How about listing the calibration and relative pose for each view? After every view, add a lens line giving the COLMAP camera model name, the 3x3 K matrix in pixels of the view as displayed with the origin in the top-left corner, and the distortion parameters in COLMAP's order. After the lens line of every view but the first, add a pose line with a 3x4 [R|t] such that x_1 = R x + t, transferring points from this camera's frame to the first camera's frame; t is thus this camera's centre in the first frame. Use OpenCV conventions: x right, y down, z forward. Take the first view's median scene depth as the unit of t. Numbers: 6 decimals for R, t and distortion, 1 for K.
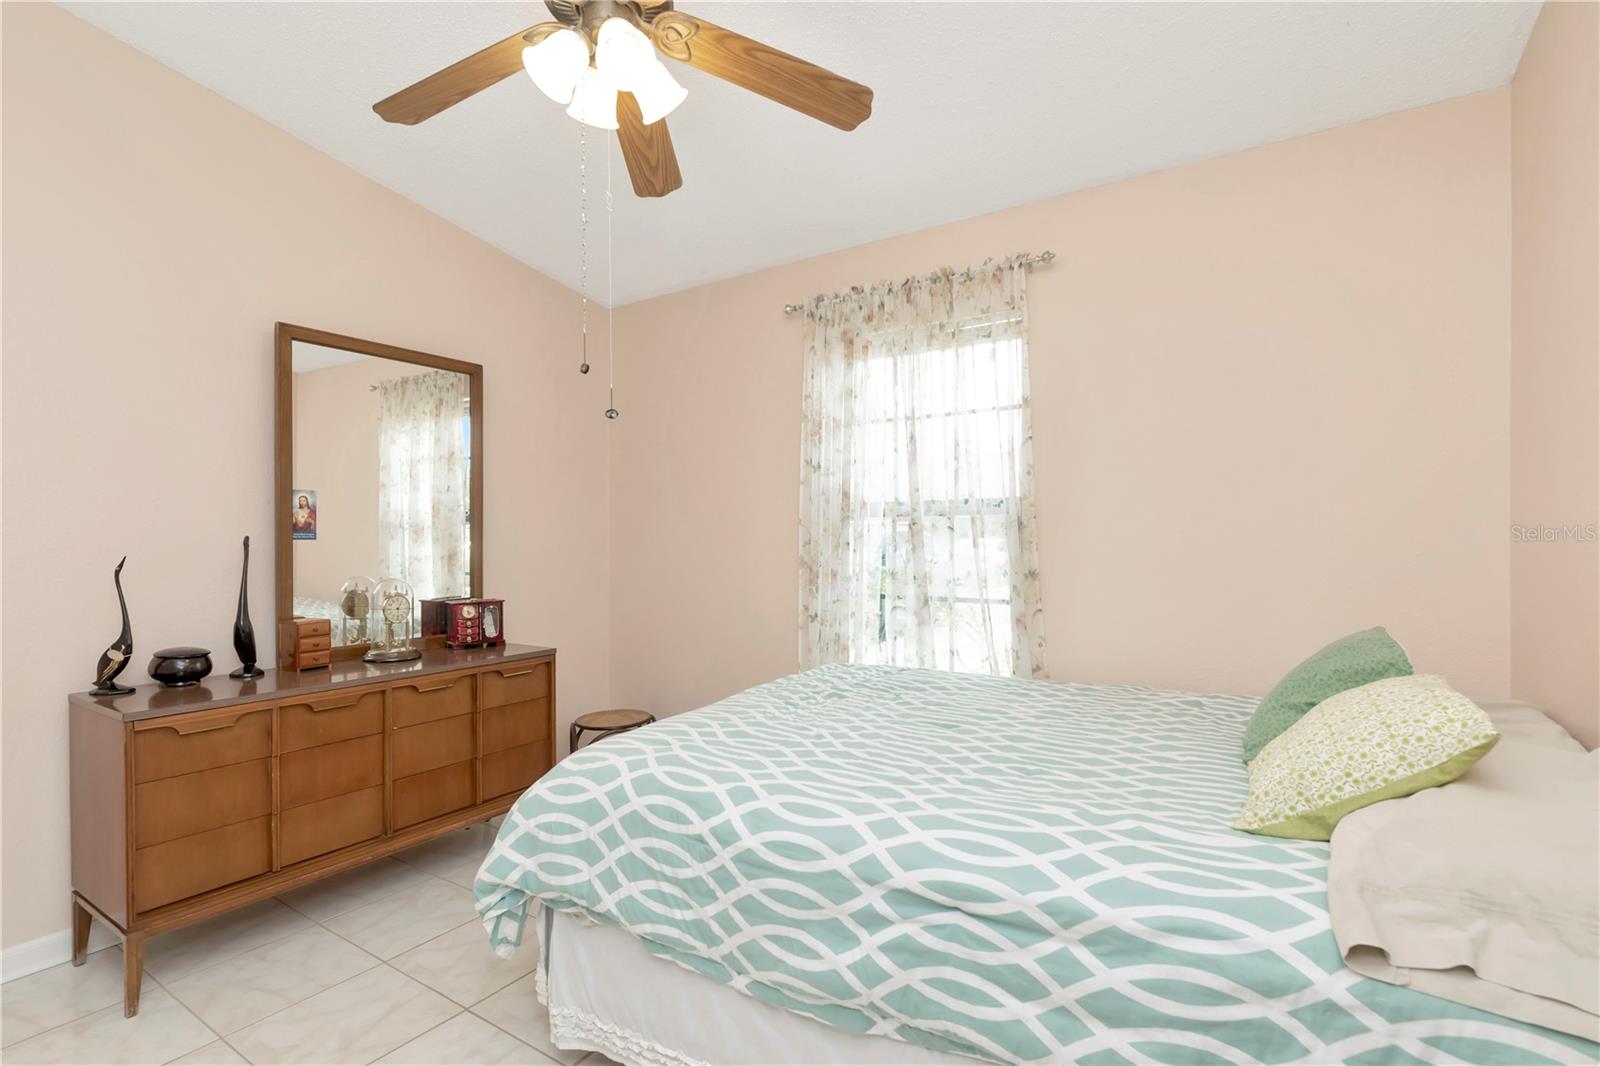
lens RADIAL K [[767.8, 0, 801.6], [0, 767.8, 538.6], [0, 0, 1]] dist [-0.004082, -0.000962]
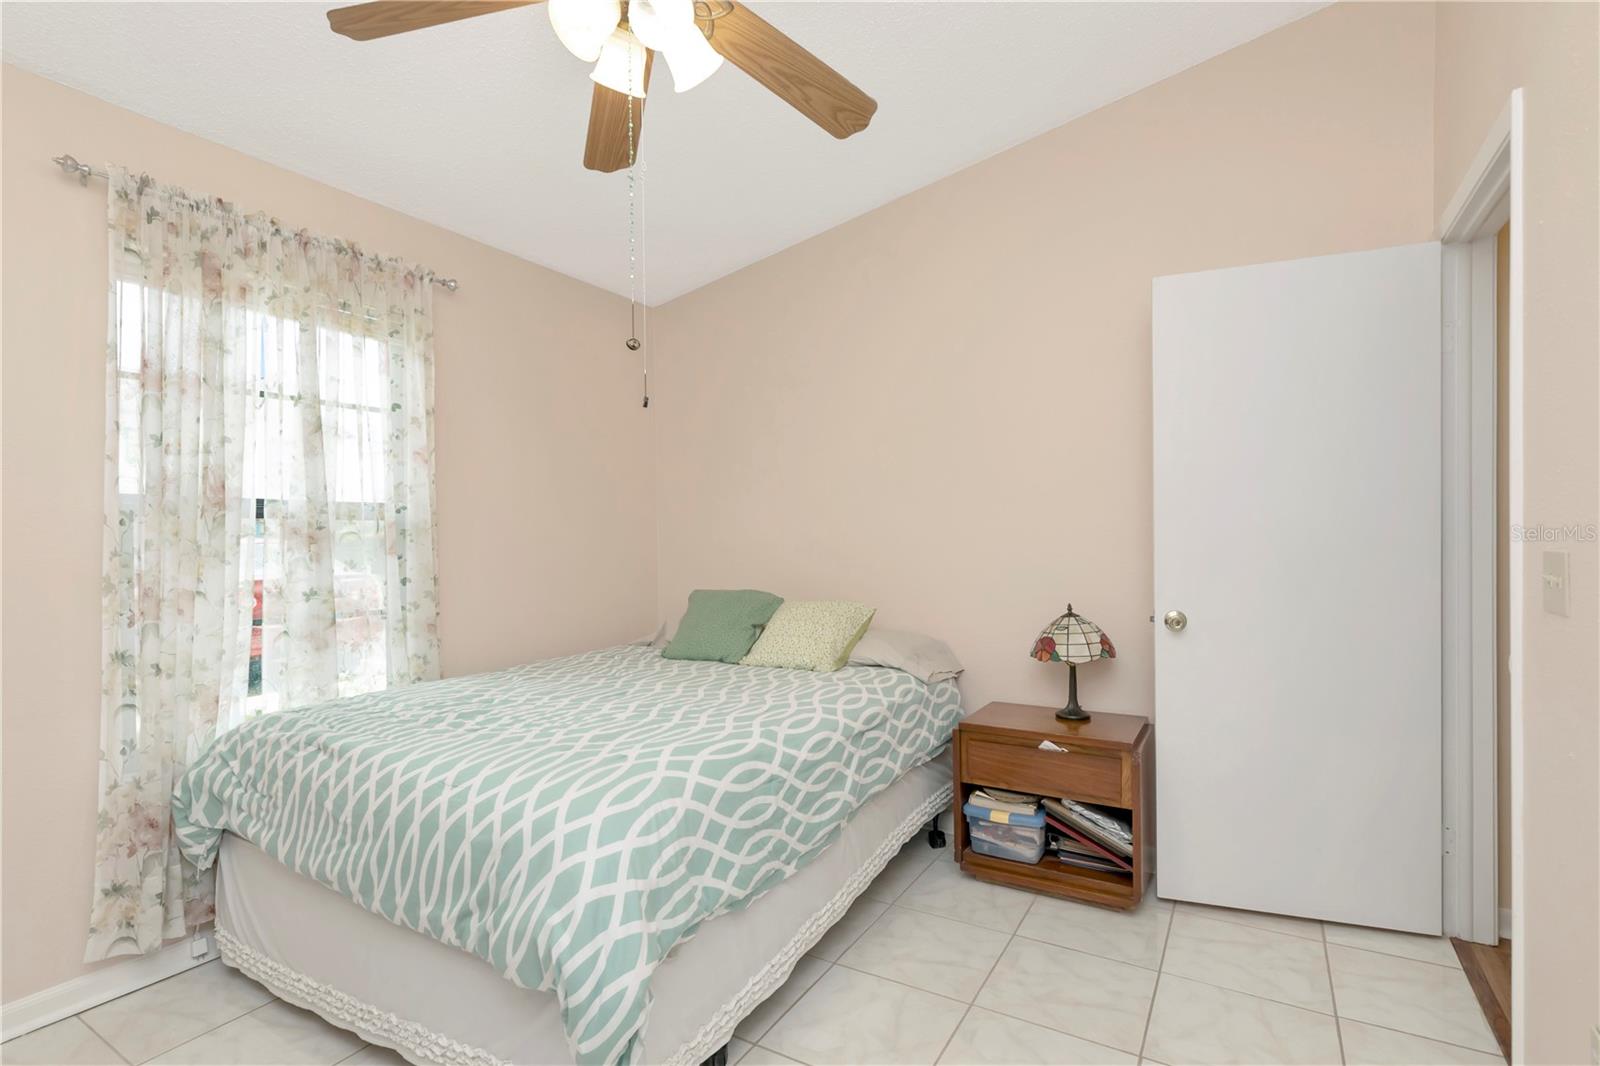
lens RADIAL K [[767.8, 0, 801.6], [0, 767.8, 538.6], [0, 0, 1]] dist [-0.004082, -0.000962]
pose [[-0.051141, 0.009882, 0.998643, -0.745628], [0.013344, 0.999869, -0.009210, 0.006687], [-0.998602, 0.012855, -0.051266, 0.543533]]
